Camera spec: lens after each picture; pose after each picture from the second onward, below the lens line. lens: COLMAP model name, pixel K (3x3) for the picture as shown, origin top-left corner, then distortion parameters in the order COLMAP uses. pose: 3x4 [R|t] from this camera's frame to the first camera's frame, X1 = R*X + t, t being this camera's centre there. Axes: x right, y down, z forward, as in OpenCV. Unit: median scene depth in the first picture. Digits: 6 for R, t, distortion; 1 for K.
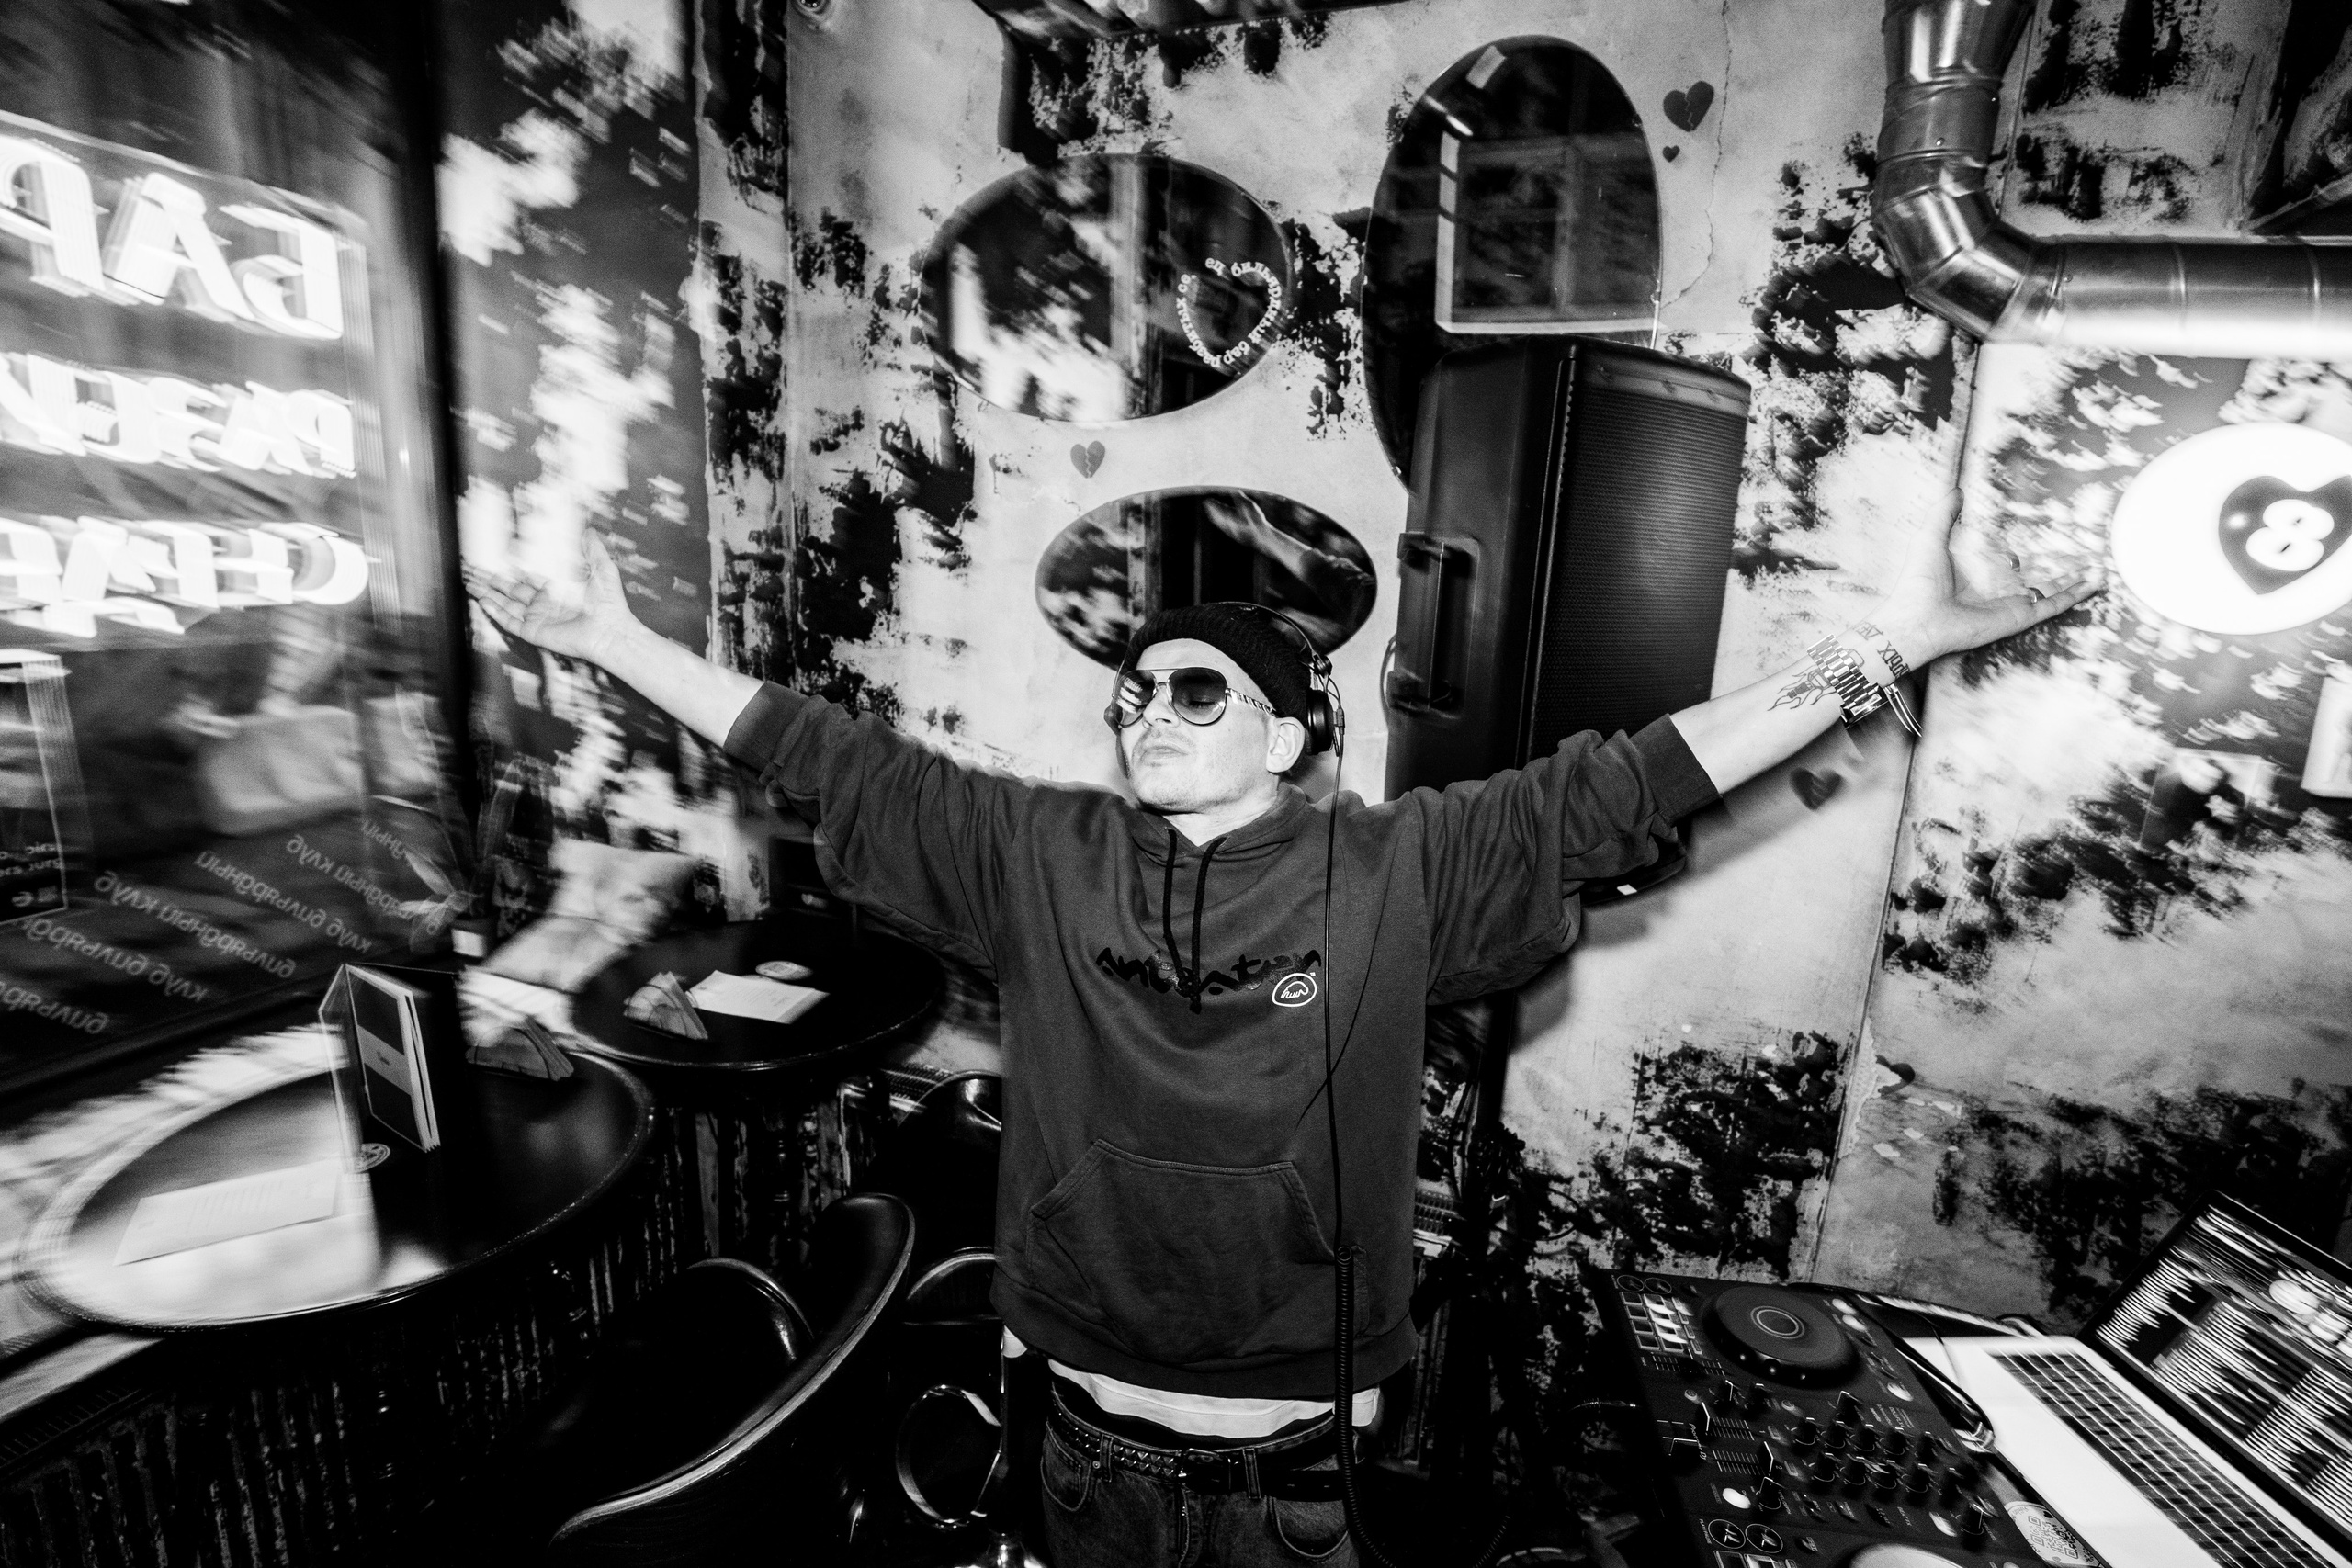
lens RADIAL K [[1165.0, 0, 1192.2], [0, 1165.0, 792.3], [0, 0, 1]] dist [-0.068139, 0.029527]
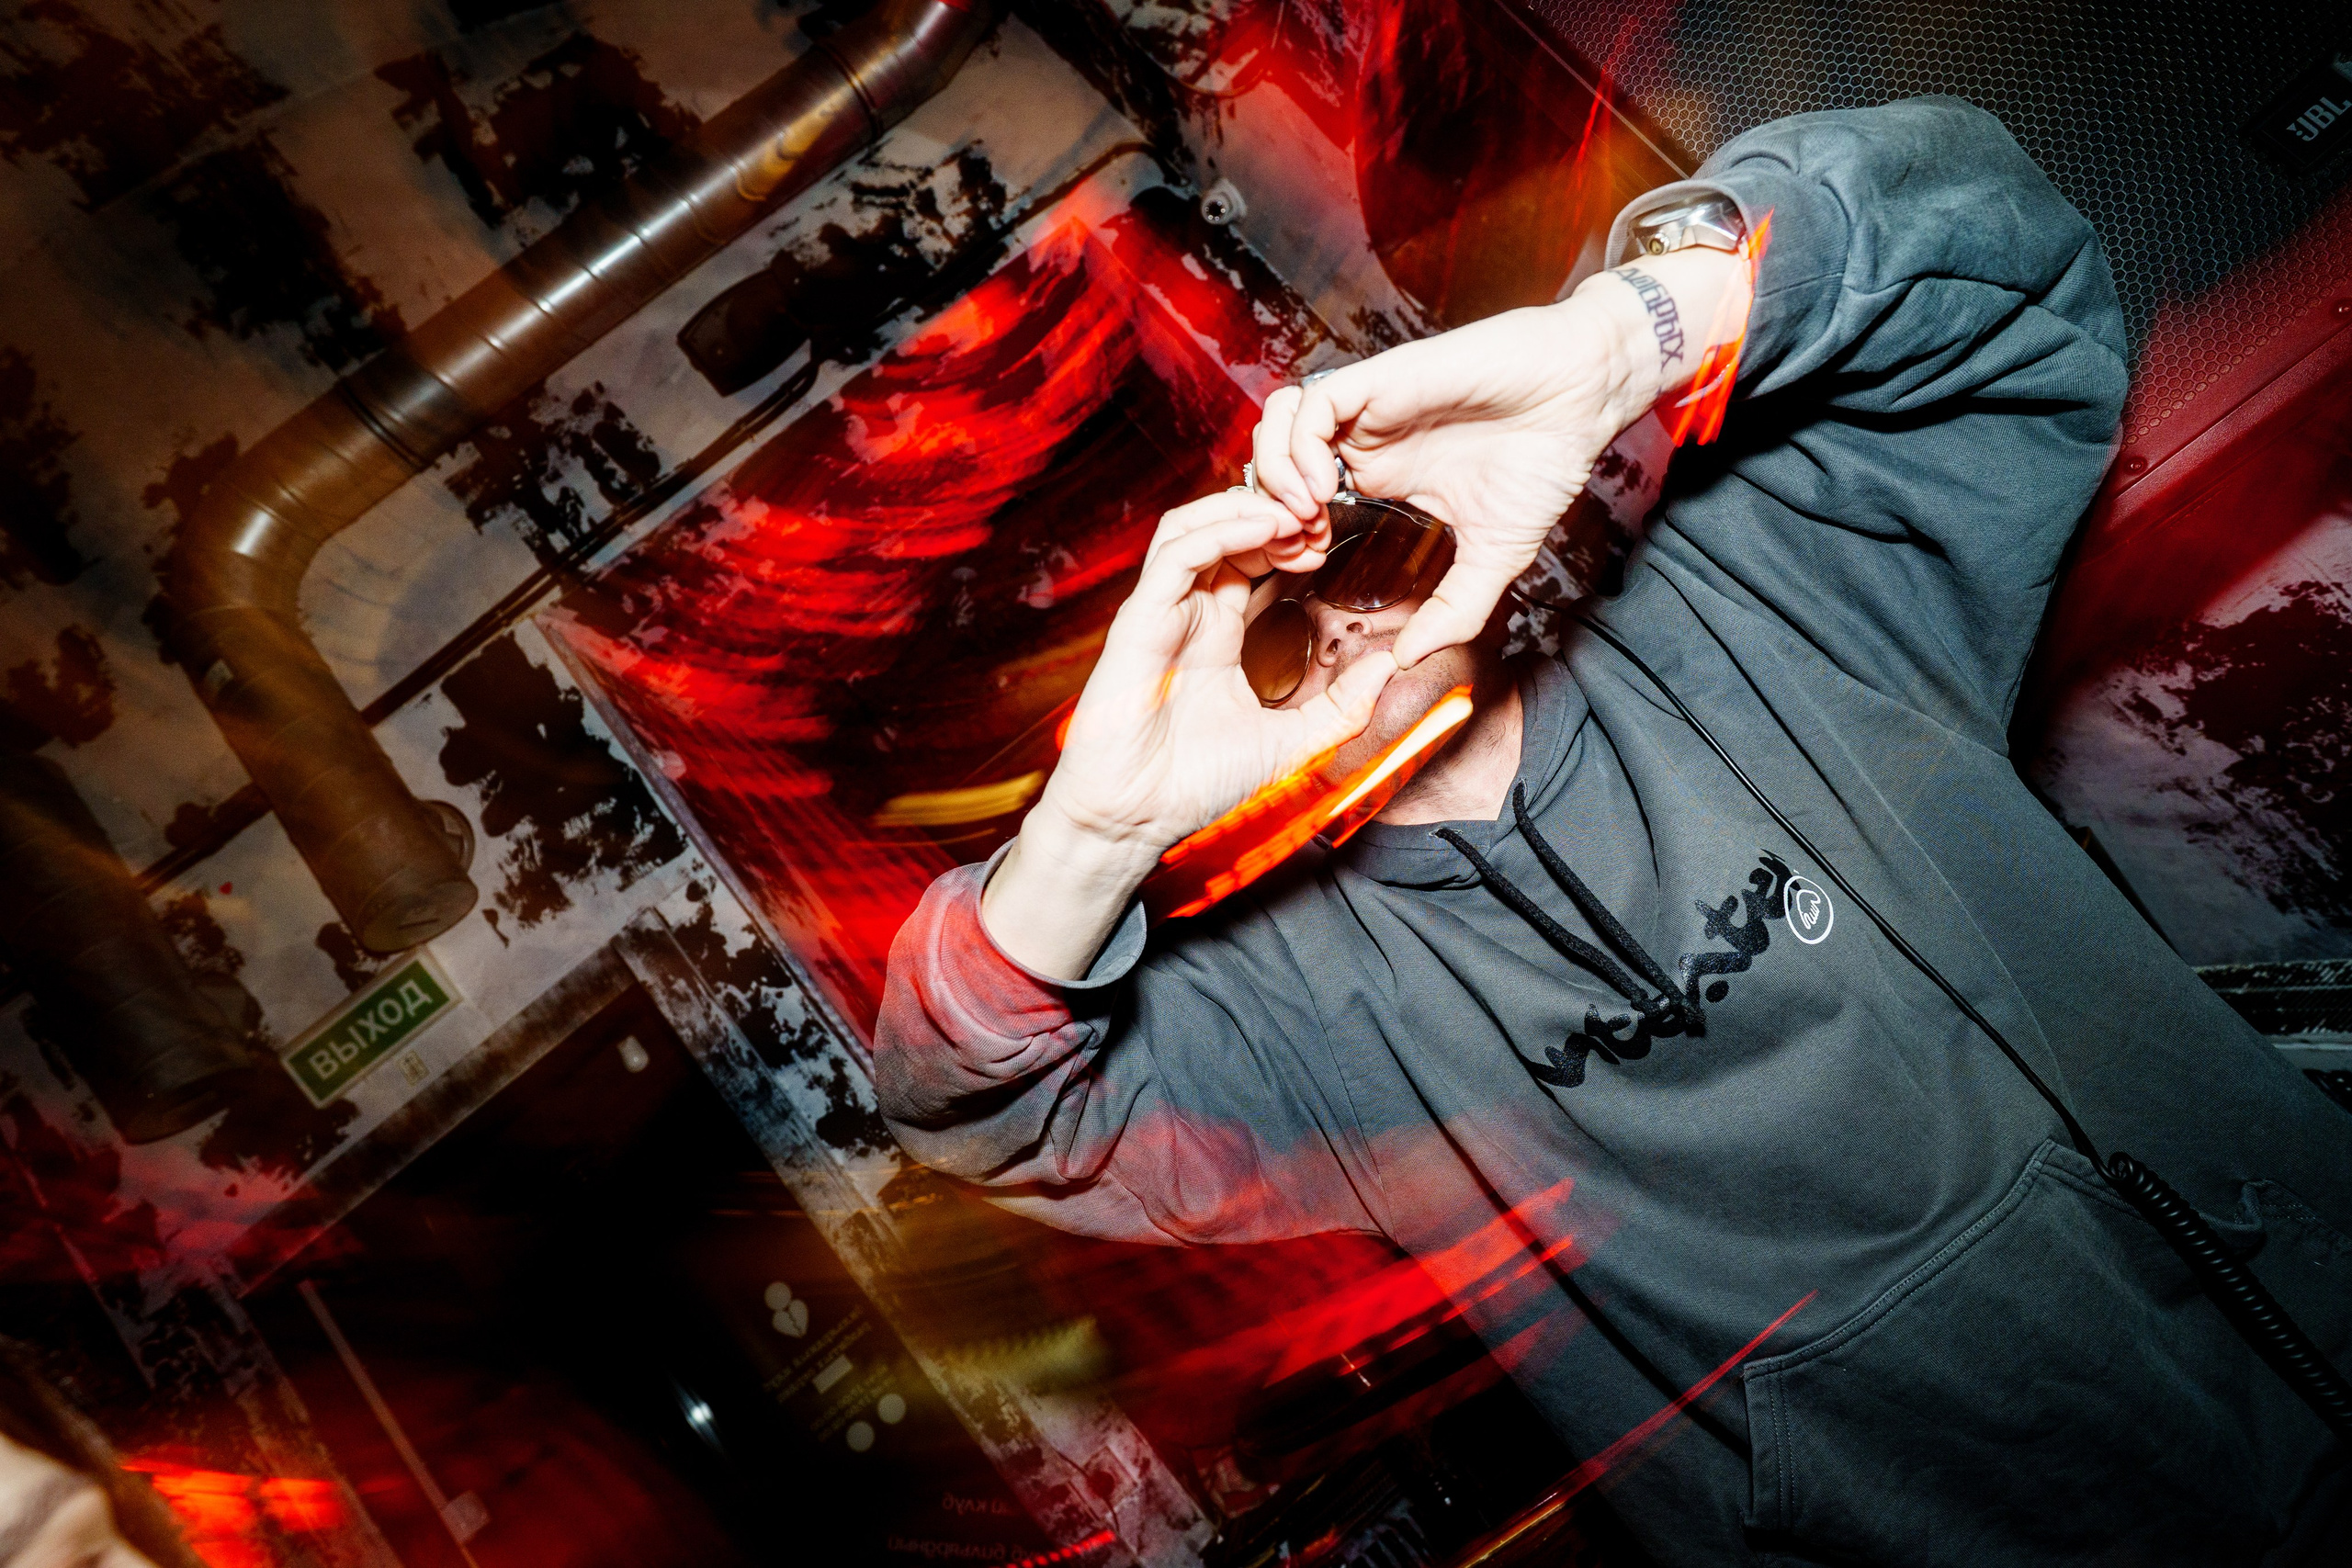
lens RADIAL K [[1165.0, 0, 1178.3], [0, 1165.0, 787.4], [0, 0, 1]] dist [-0.068139, 0.029527]
pose [[0.243369, -0.456093, -0.856009, 0.394230], [0.476567, 0.824896, -0.304025, 0.108419], [0.844782, -0.333955, 0.418113, 0.314087]]
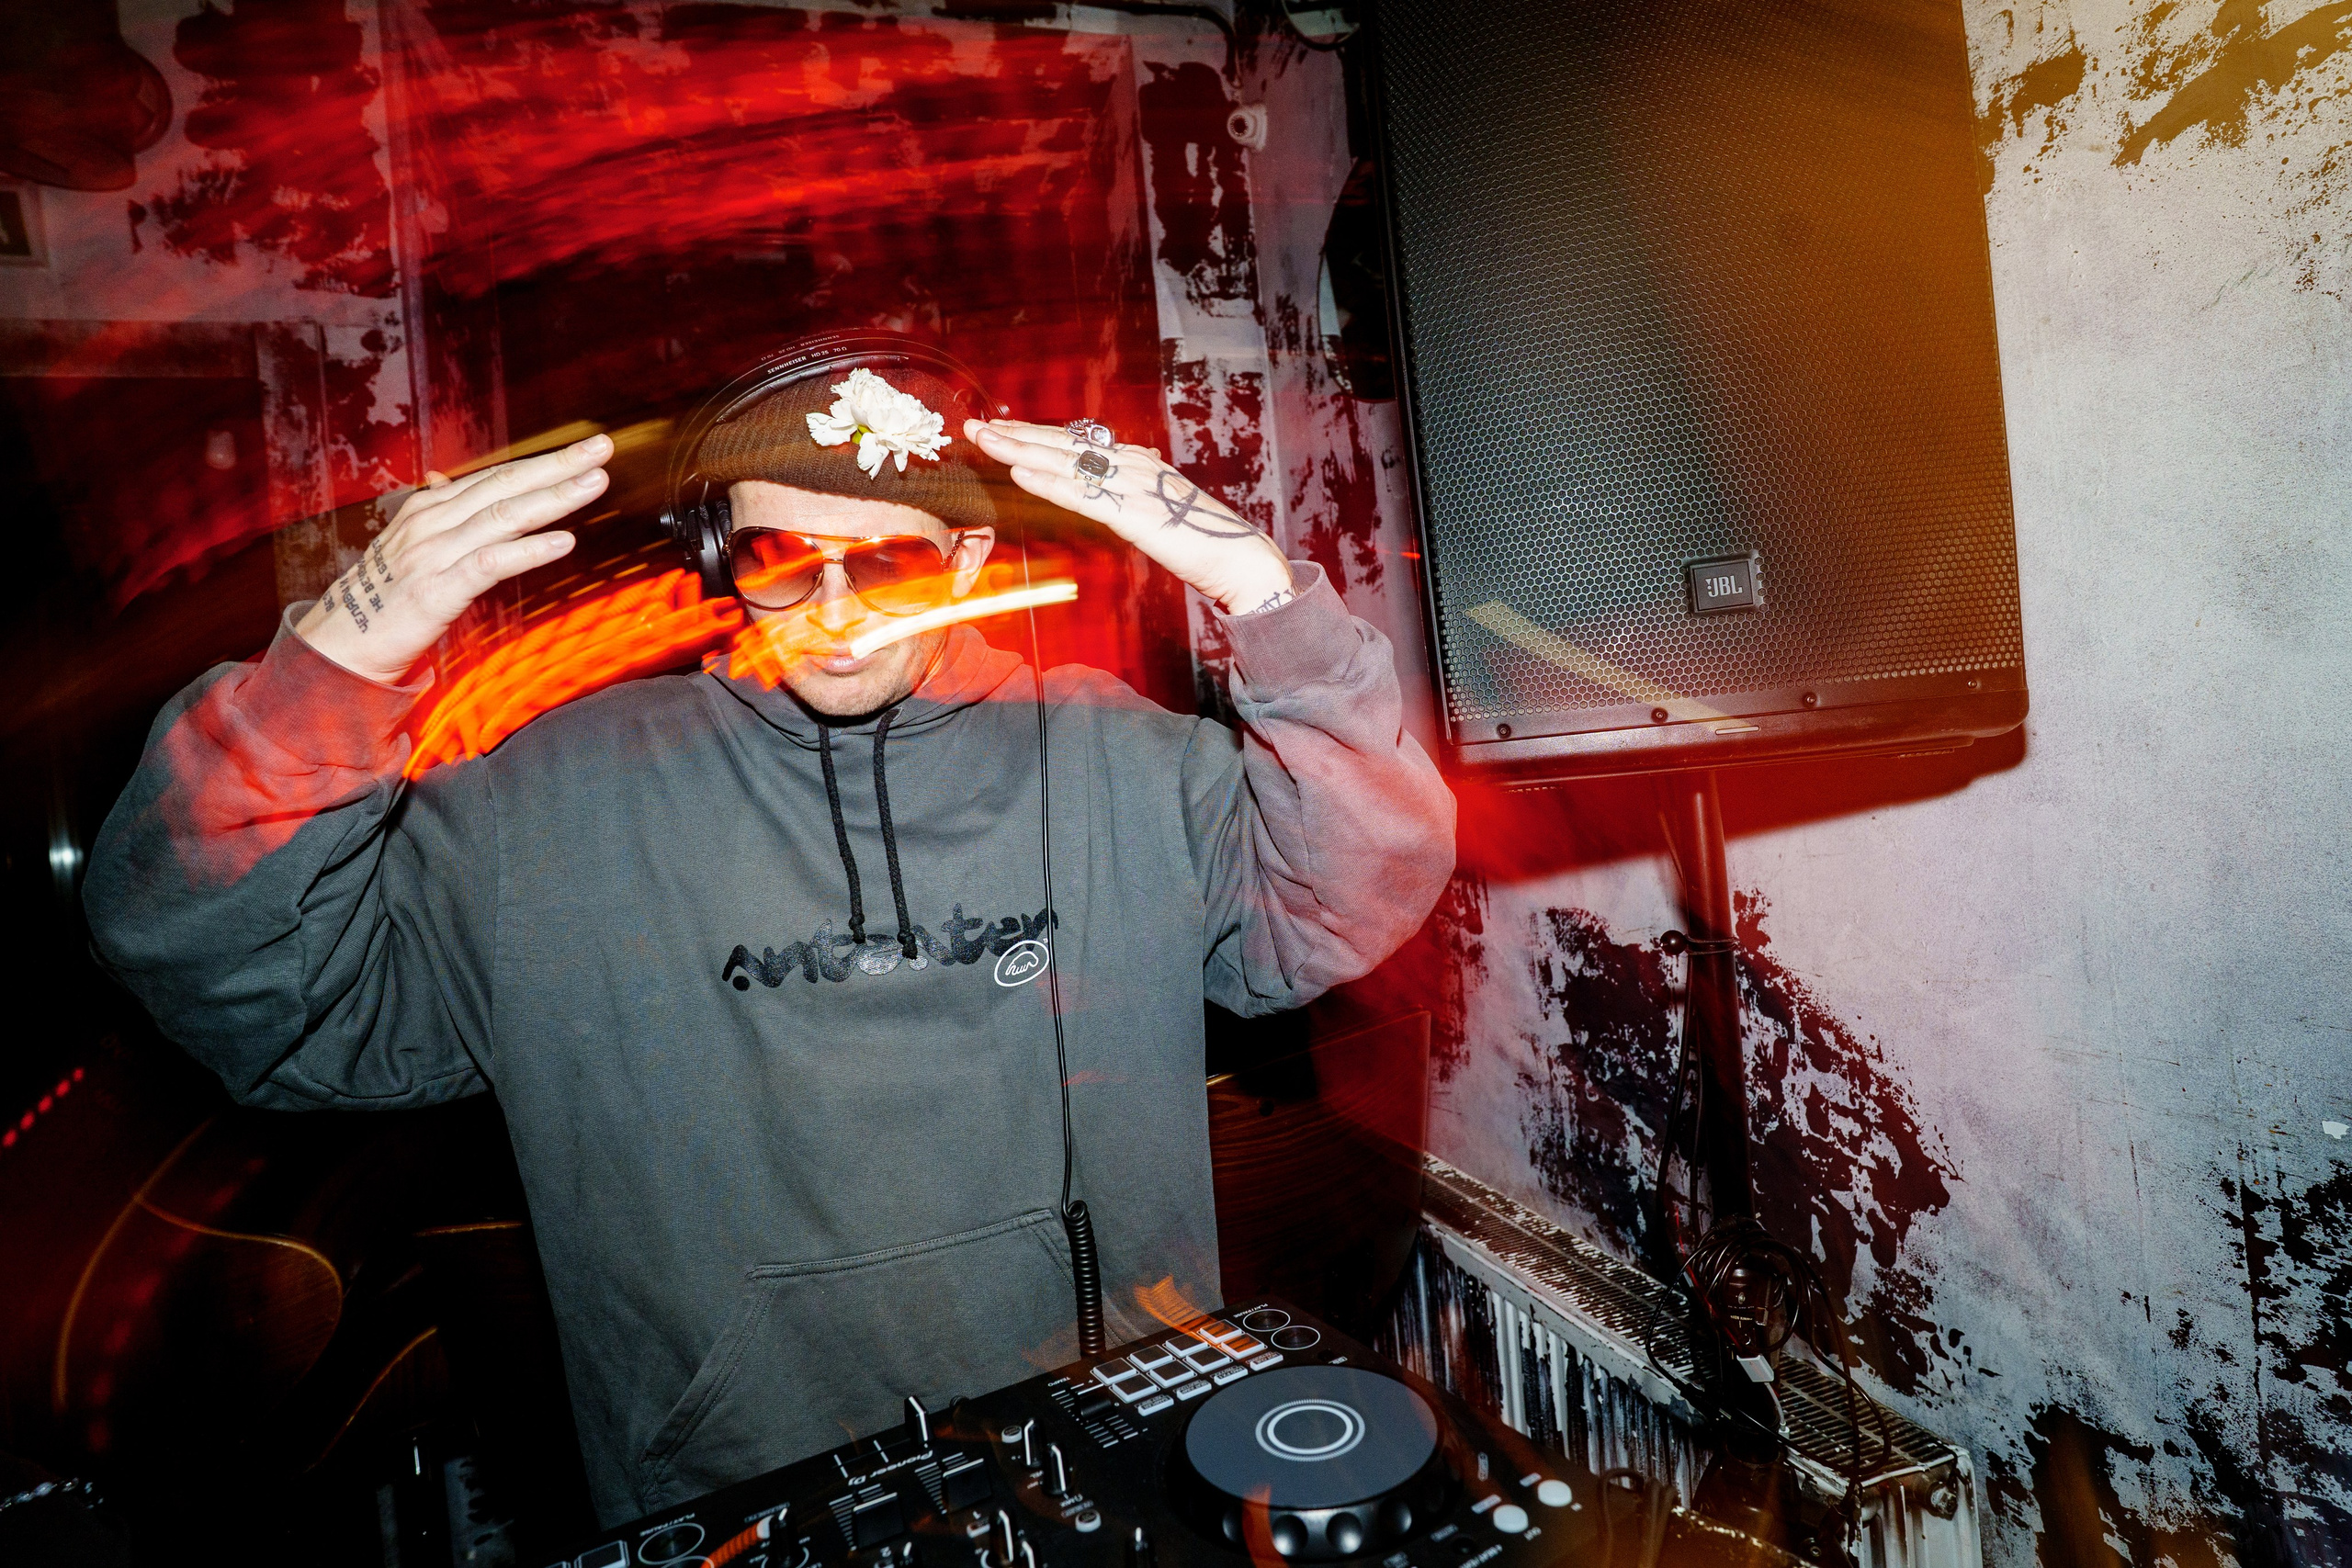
lens RADIAL K [[1165.0, 0, 1174.7], [0, 1165.0, 787.1], [0, 0, 1]] dist [-0.068139, 0.029527]
pose [[0.615615, -0.102488, -0.781354, 0.488899], [-0.050166, 0.984399, -0.168646, 0.166340], [0.786449, 0.143018, 0.600870, 0.366671]]
